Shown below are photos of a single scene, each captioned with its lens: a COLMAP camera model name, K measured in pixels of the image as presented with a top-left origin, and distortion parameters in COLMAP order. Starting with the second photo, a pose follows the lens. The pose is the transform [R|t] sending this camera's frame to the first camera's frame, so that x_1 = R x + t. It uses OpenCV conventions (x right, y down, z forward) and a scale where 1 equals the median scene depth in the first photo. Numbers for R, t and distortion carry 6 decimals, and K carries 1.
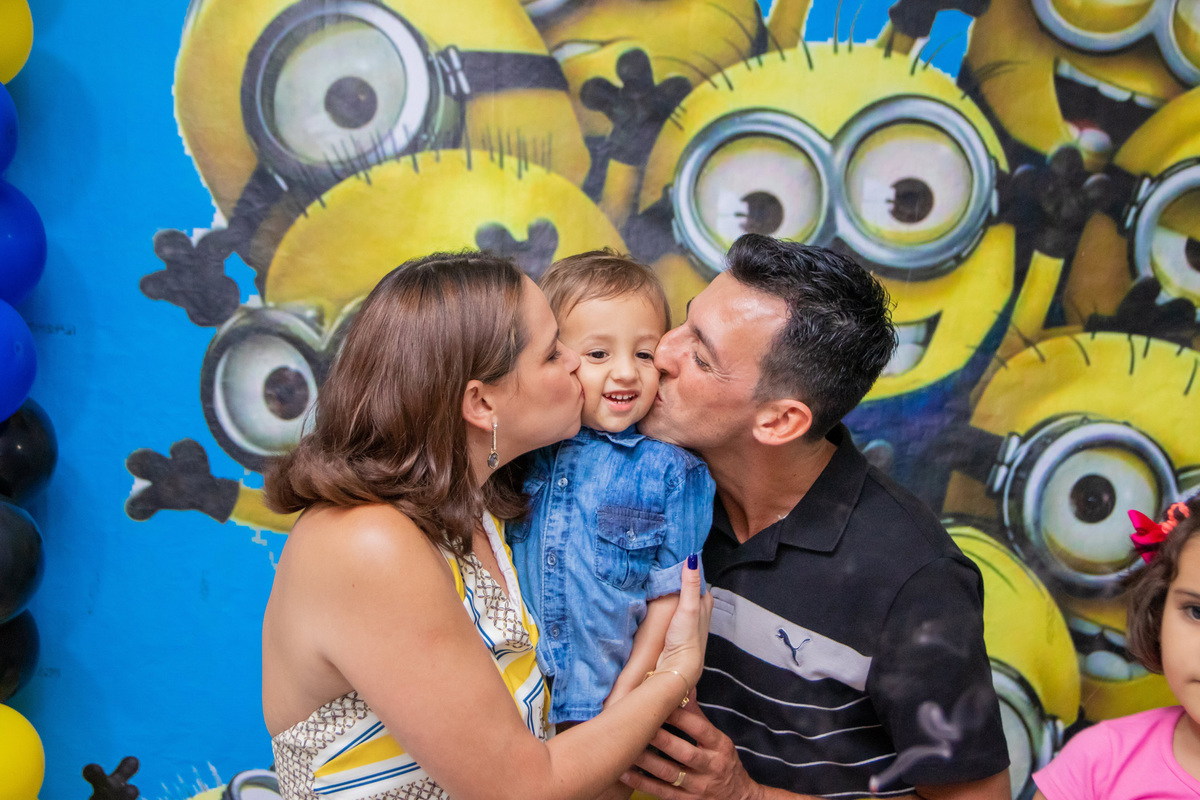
lens RADIAL K [[1986.8, 0, 601.1], [0, 1986.8, 408.5], [0, 0, 1]] dist [0.104459, 0.000000]
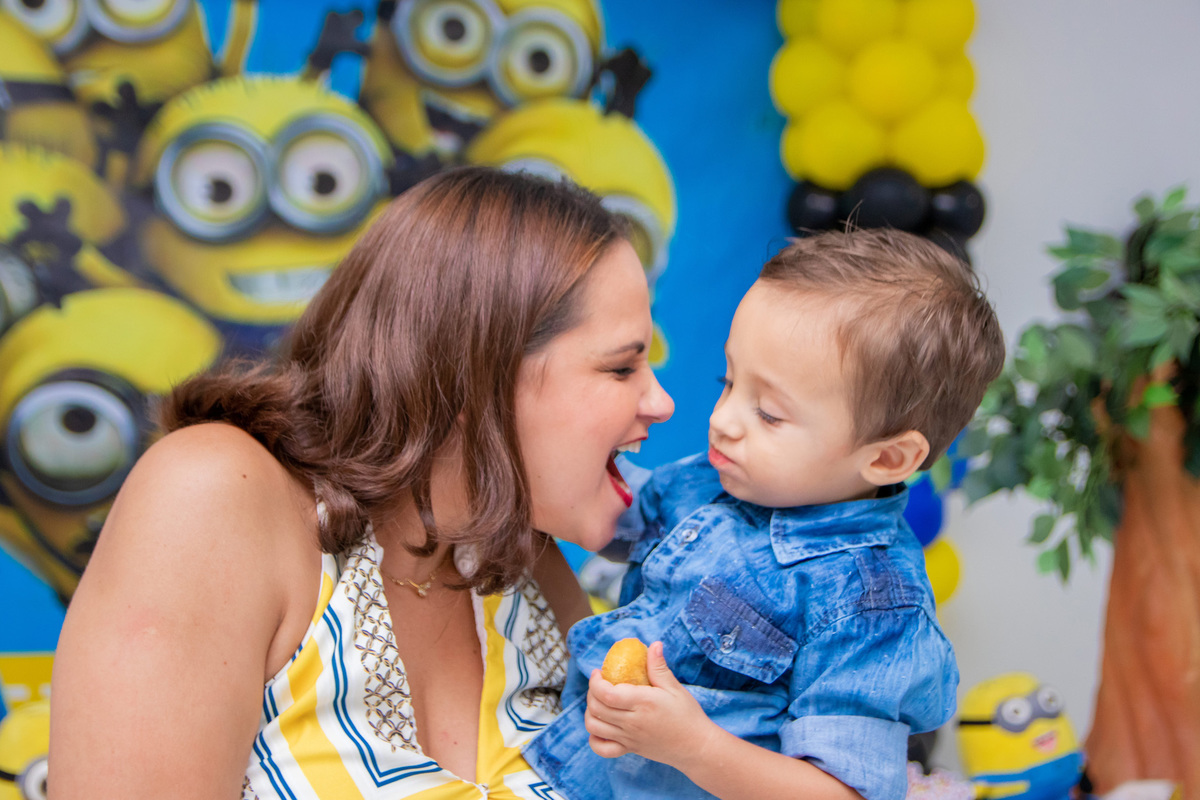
lens RADIAL K [[1986.8, 0, 590.0], [0, 1986.8, 411.6], [0, 0, 1]] dist [0.104459, 0.000000]
pose [[0.995089, -0.006426, 0.098778, 0.206159], [0.004846, 0.999857, 0.016230, 0.042096], [-0.098868, -0.015671, 0.994977, -0.498763]]
